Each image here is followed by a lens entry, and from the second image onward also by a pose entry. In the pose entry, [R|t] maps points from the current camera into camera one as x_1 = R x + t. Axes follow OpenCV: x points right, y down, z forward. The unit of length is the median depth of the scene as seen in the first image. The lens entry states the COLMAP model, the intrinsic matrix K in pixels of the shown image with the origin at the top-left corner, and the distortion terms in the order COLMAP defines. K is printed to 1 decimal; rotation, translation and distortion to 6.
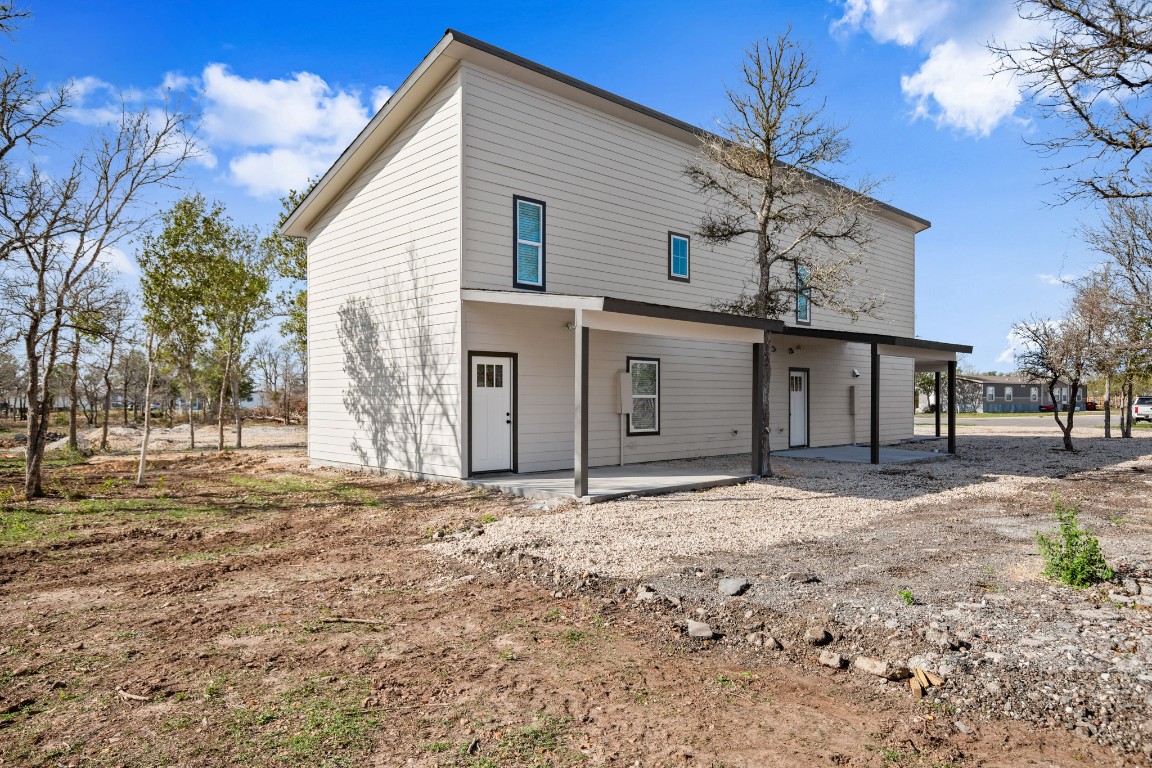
lens RADIAL K [[749.8, 0, 574.5], [0, 749.8, 378.7], [0, 0, 1]] dist [0.004363, 0.004561]
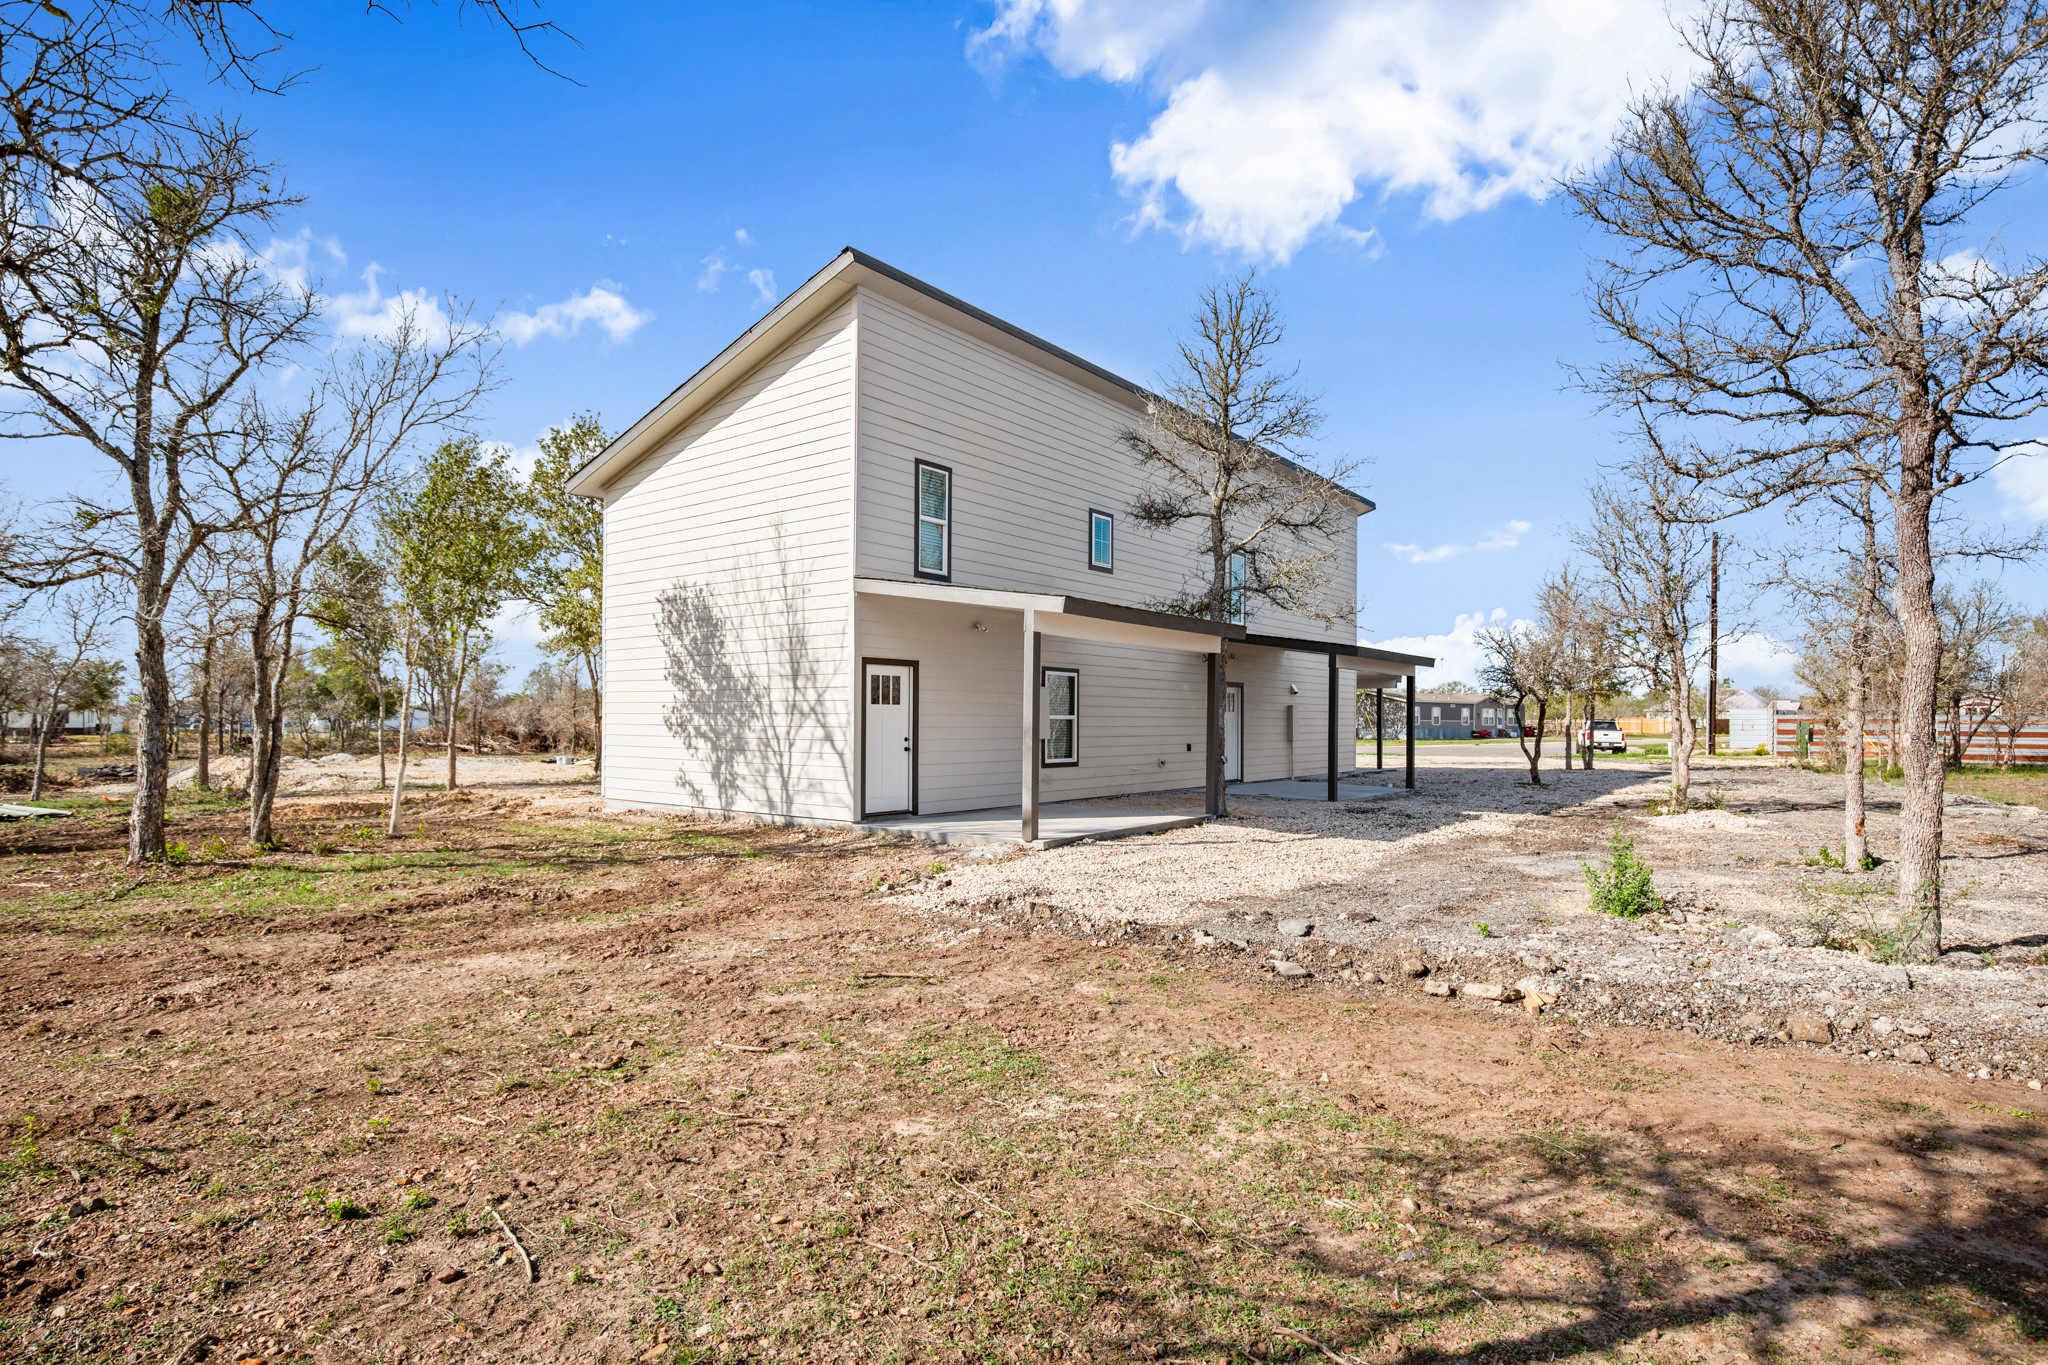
lens RADIAL K [[1037.5, 0, 1032.1], [0, 1037.5, 675.9], [0, 0, 1]] dist [-0.013238, -0.001406]
pose [[0.987499, 0.012365, 0.157137, -0.127686], [-0.009987, 0.999823, -0.015915, -0.002506], [-0.157306, 0.014147, 0.987449, -0.082192]]
